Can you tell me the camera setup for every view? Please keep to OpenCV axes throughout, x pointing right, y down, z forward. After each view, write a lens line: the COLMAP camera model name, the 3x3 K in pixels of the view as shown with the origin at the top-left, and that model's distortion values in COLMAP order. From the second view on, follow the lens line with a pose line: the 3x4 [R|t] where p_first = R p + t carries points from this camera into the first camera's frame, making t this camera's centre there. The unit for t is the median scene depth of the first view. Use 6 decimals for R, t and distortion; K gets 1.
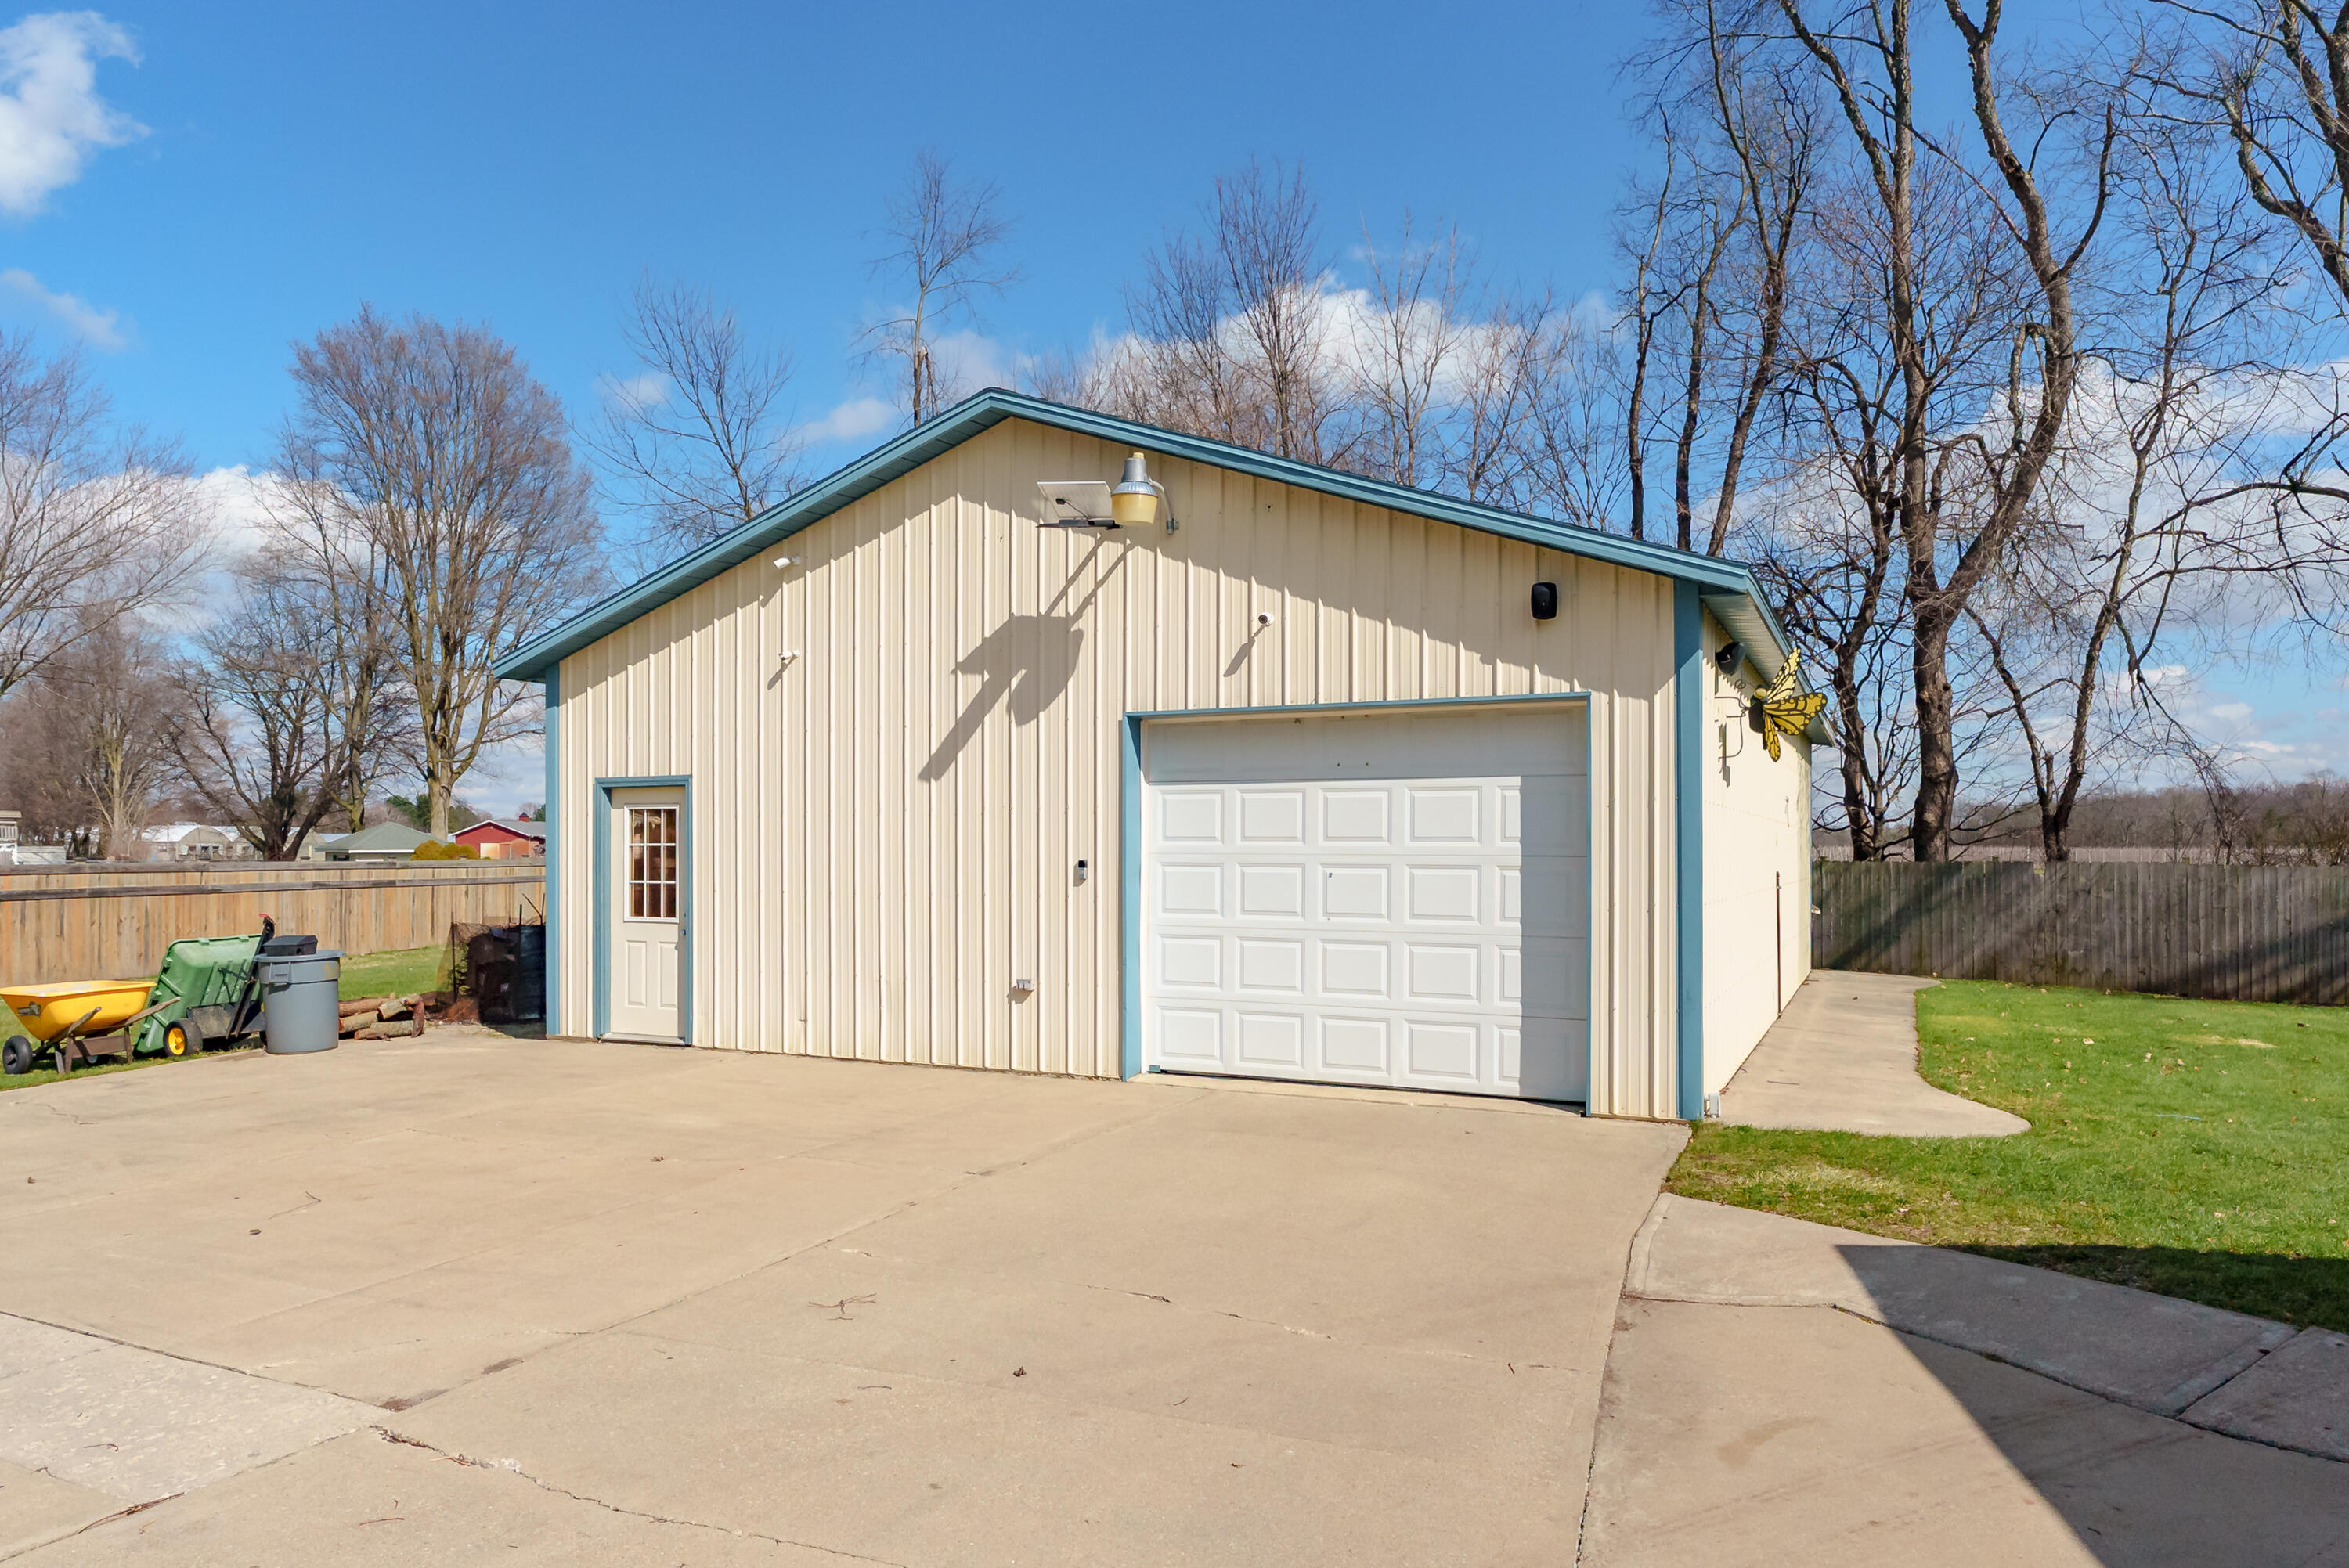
lens RADIAL K [[1448.5, 0, 1215.3], [0, 1448.5, 847.3], [0, 0, 1]] dist [0.000496, -0.002423]
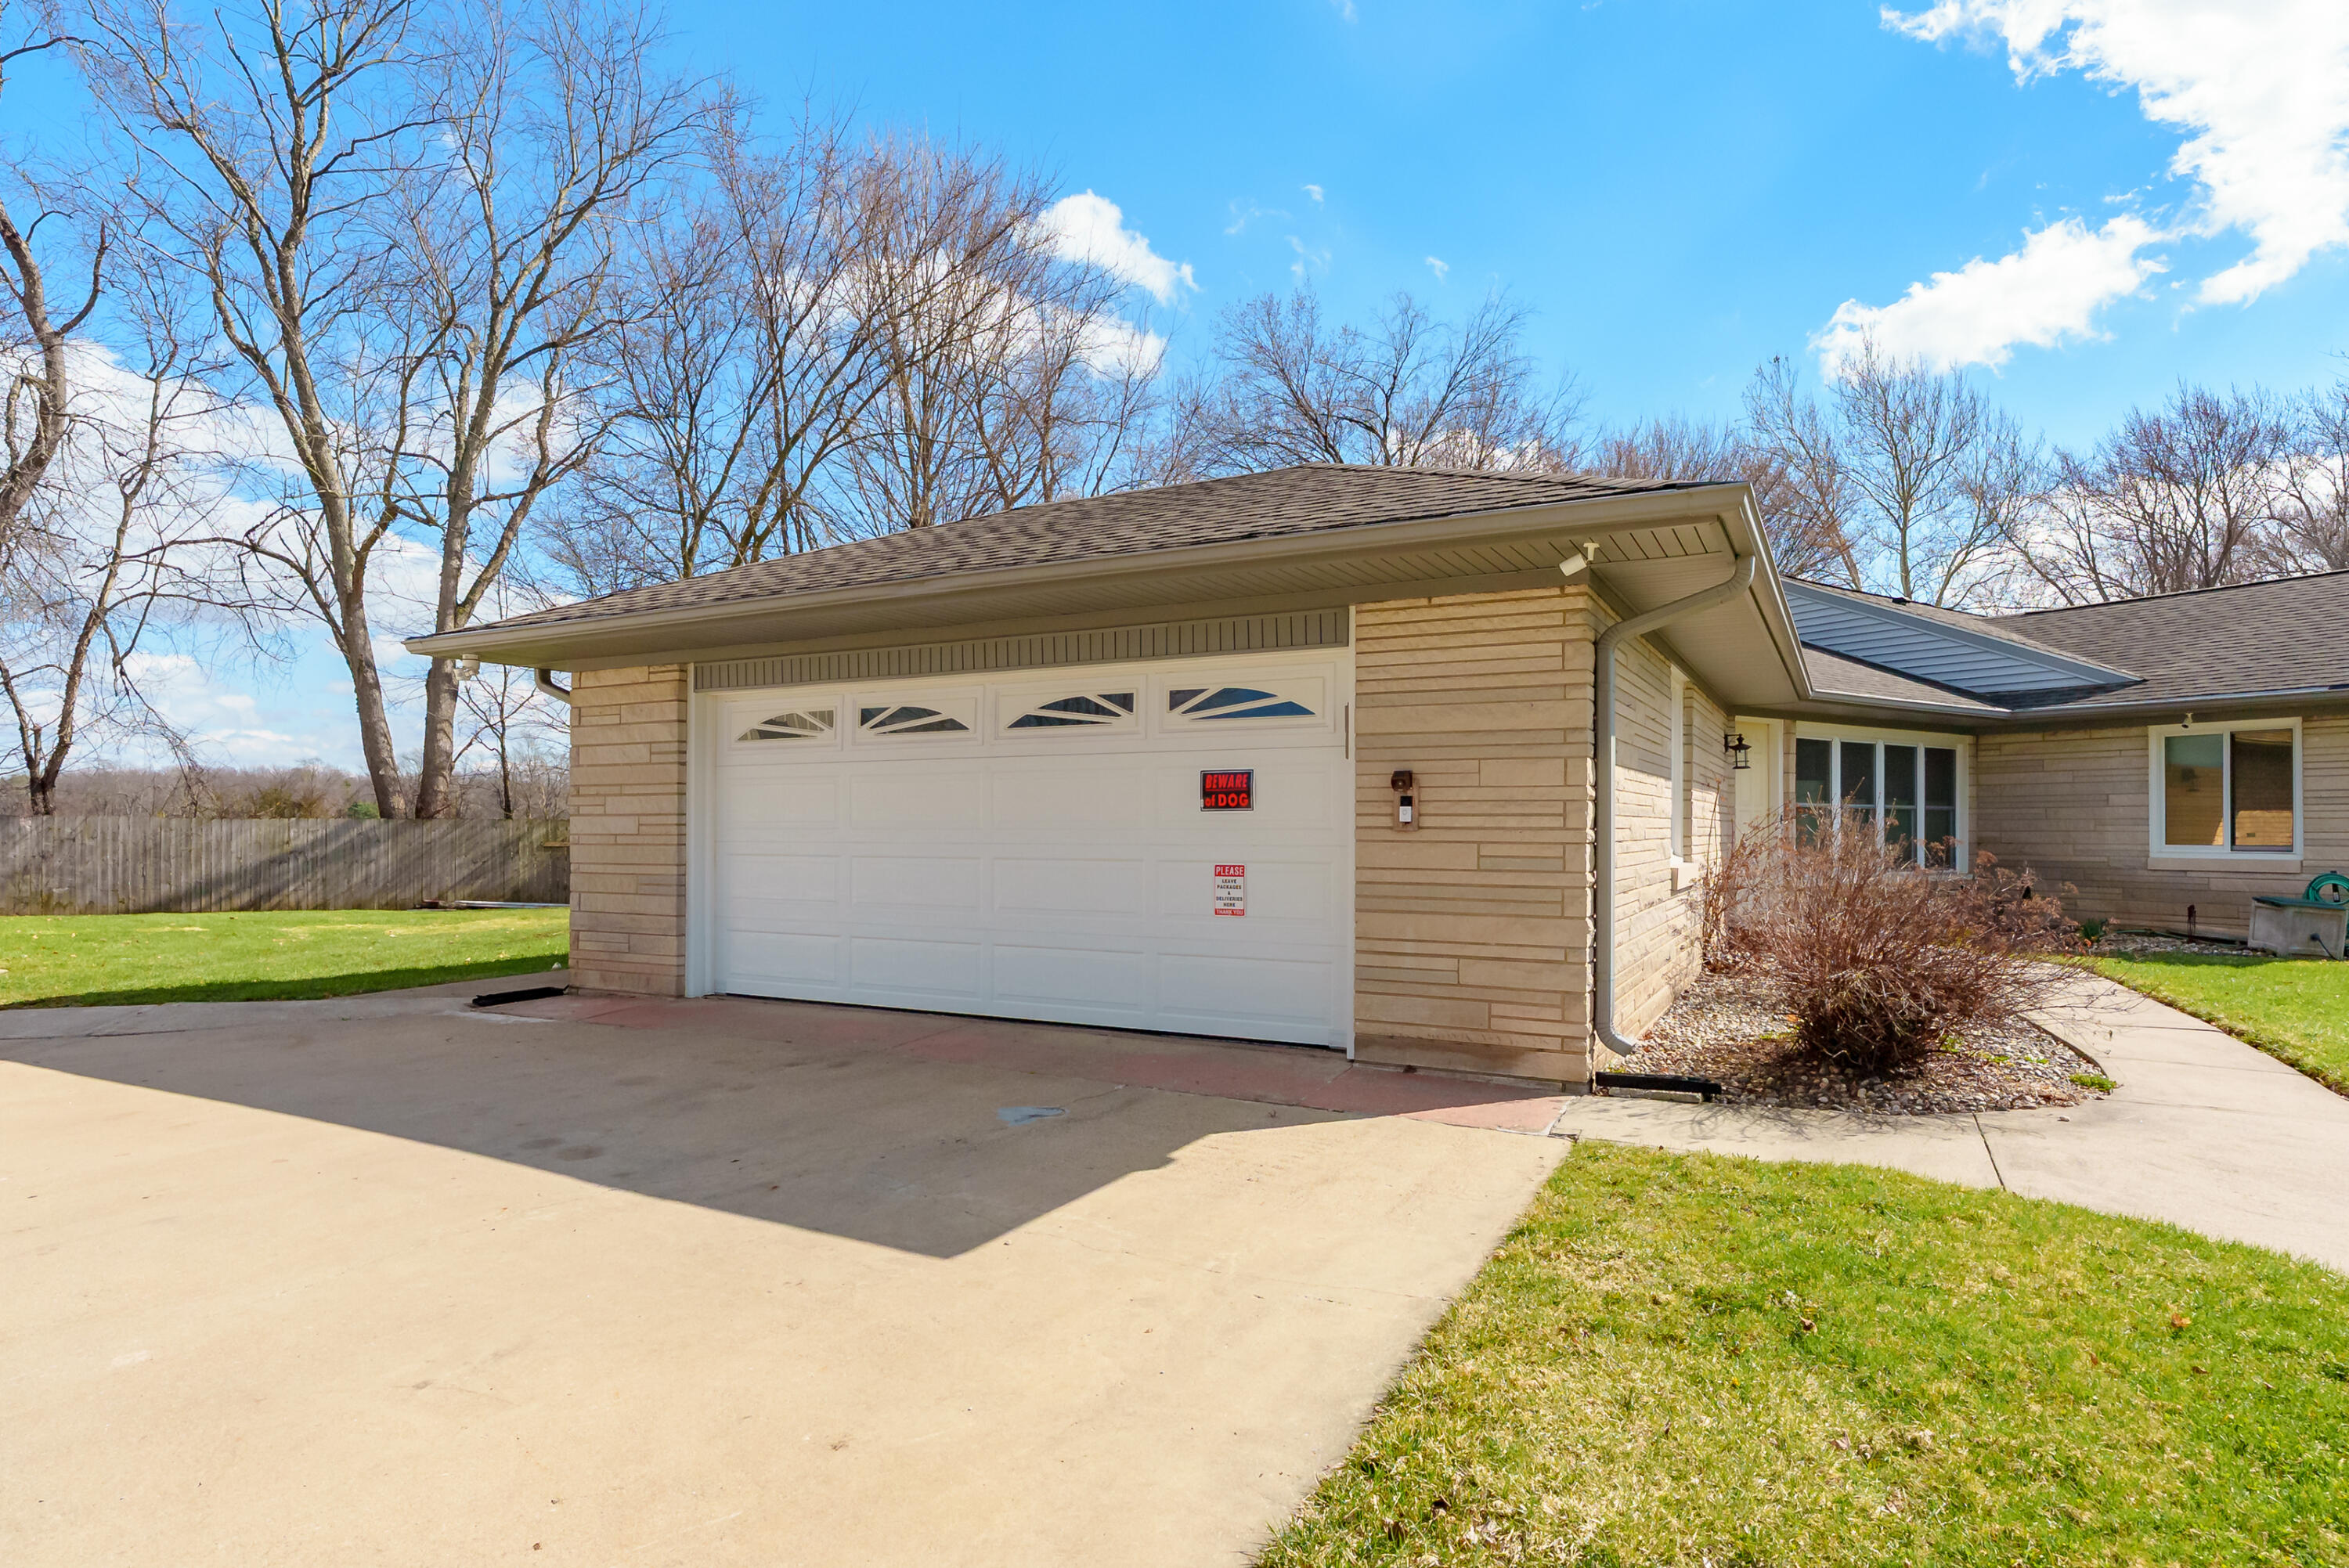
lens RADIAL K [[1214.3, 0, 1215.9], [0, 1214.3, 811.3], [0, 0, 1]] dist [-0.008278, 0.001696]
pose [[0.271011, 0.013038, 0.962488, -0.123796], [-0.004541, 0.999914, -0.012266, 0.014247], [-0.962566, -0.001046, 0.271047, -0.216006]]
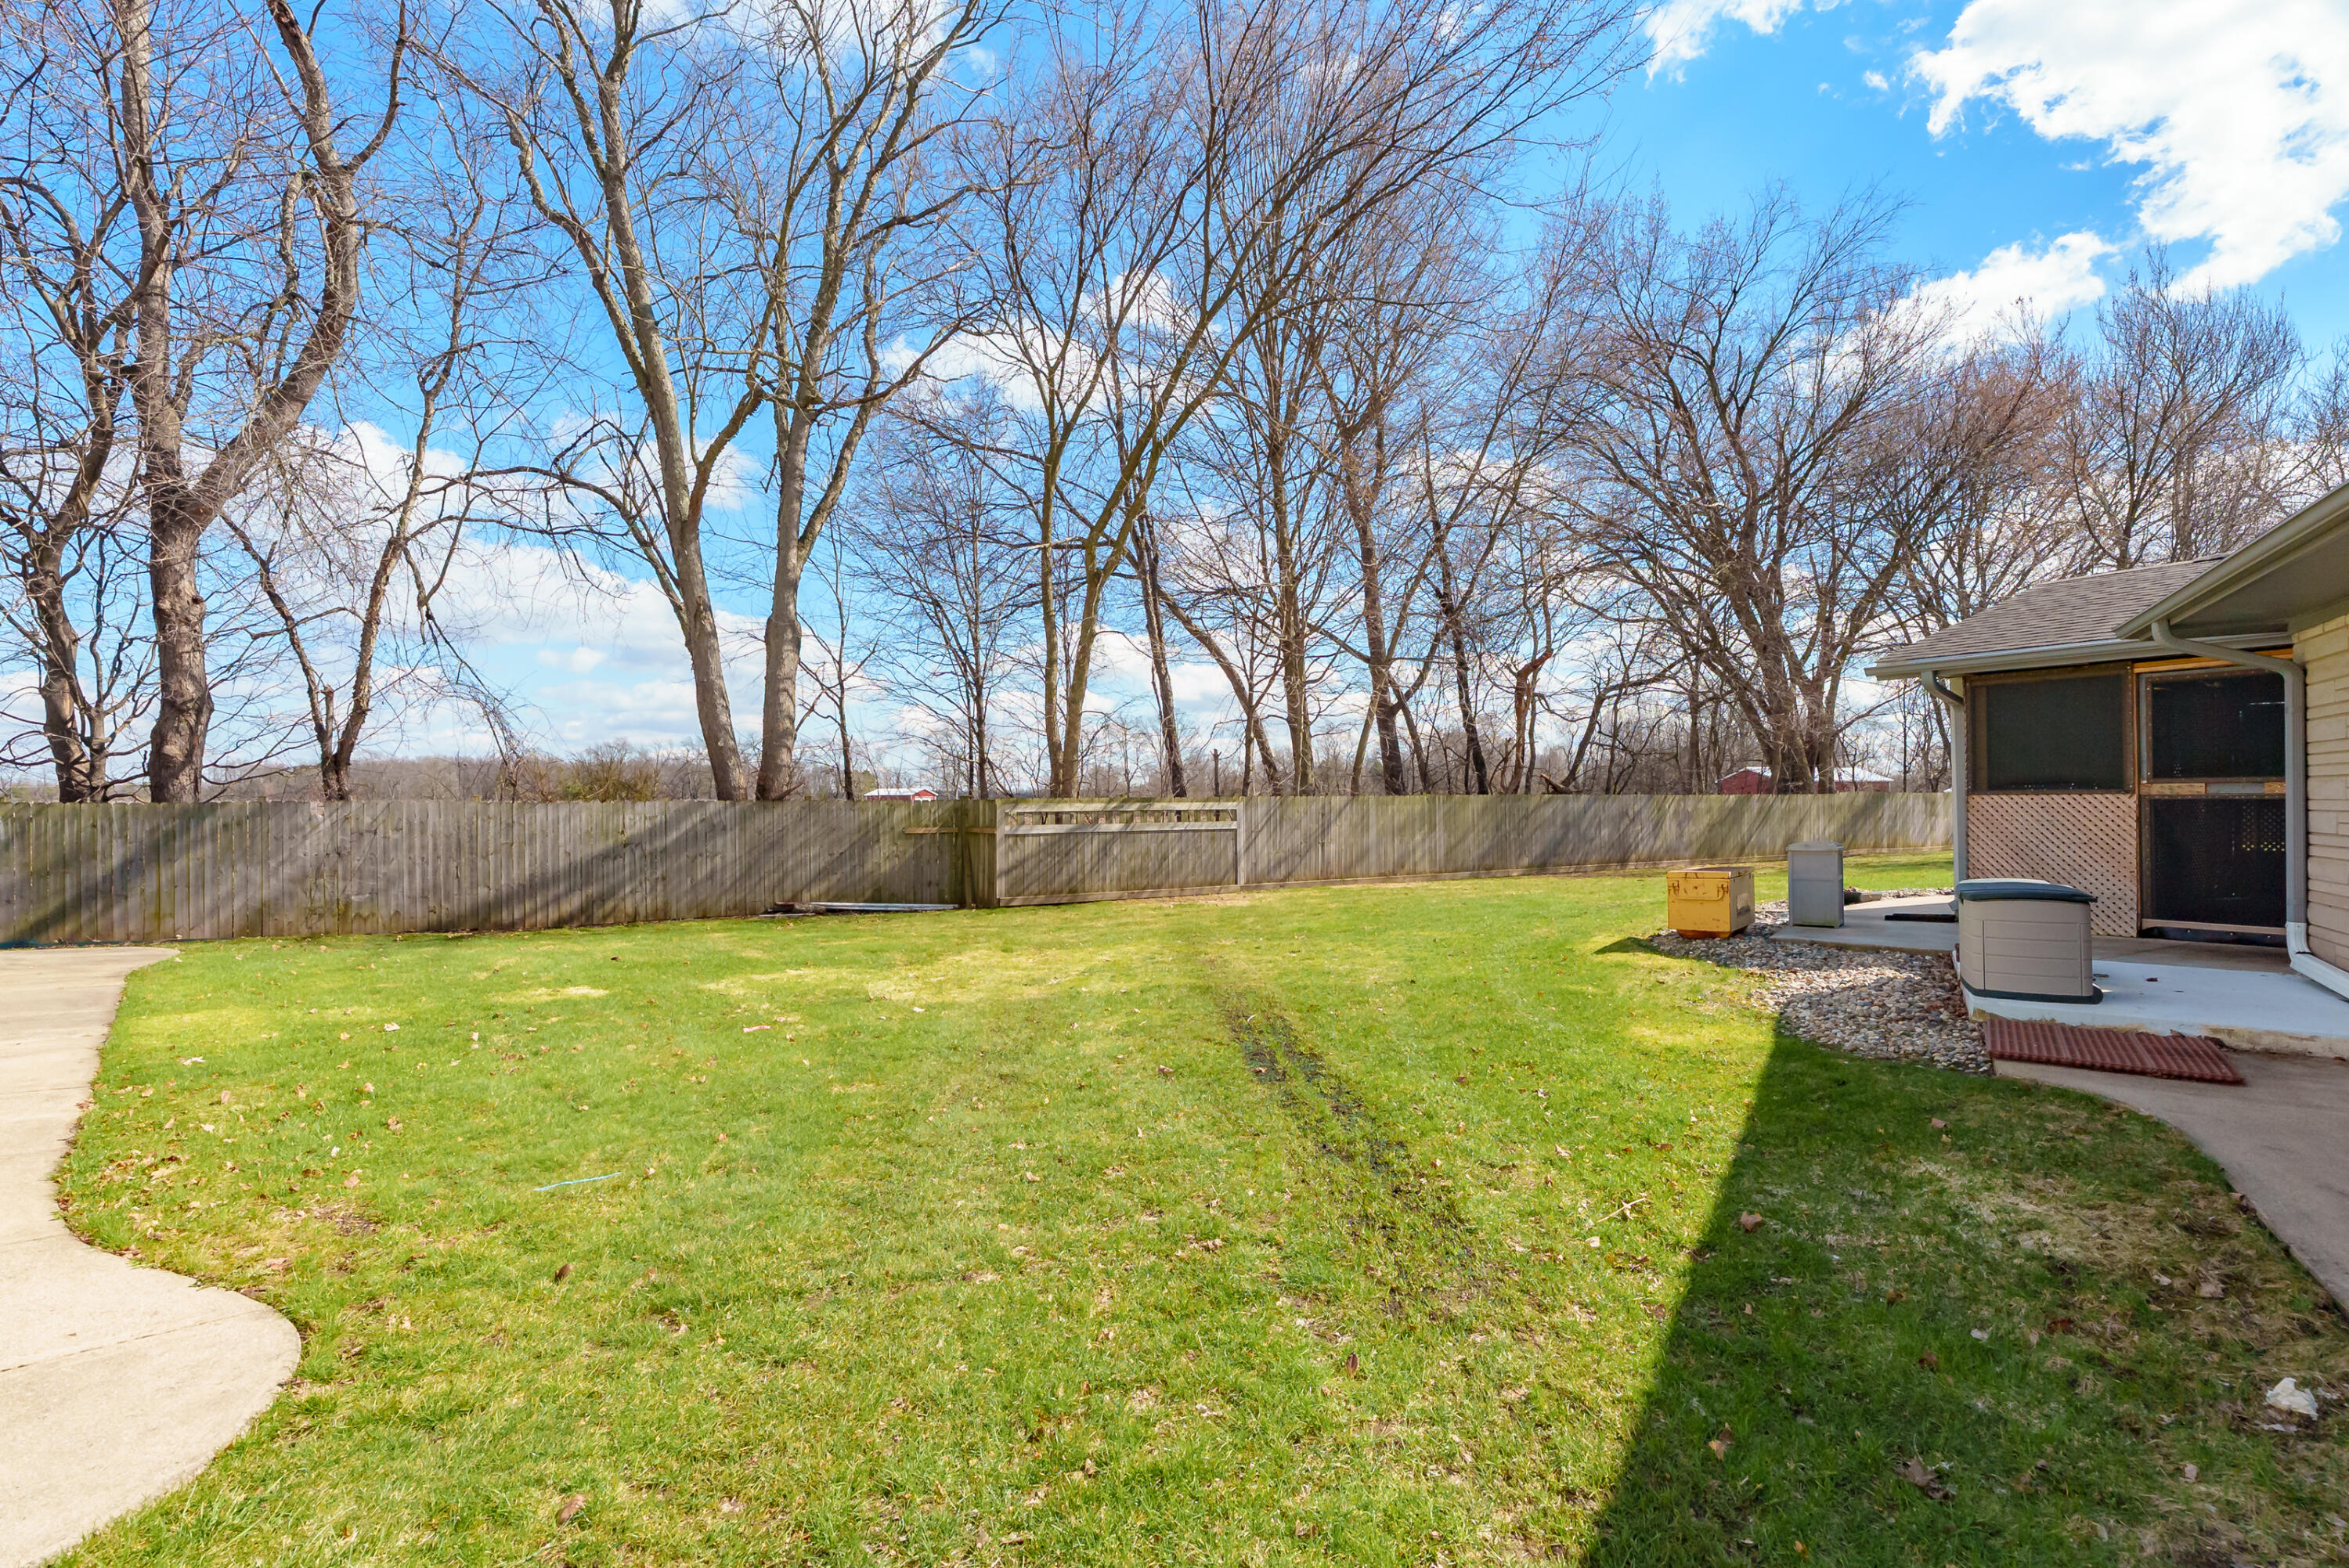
lens RADIAL K [[1064.4, 0, 1190.1], [0, 1064.4, 794.3], [0, 0, 1]] dist [-0.009876, 0.000617]
pose [[0.355643, 0.000666, 0.934622, 0.140929], [0.004376, 0.999988, -0.002377, 0.009759], [-0.934612, 0.004935, 0.355636, 0.247255]]
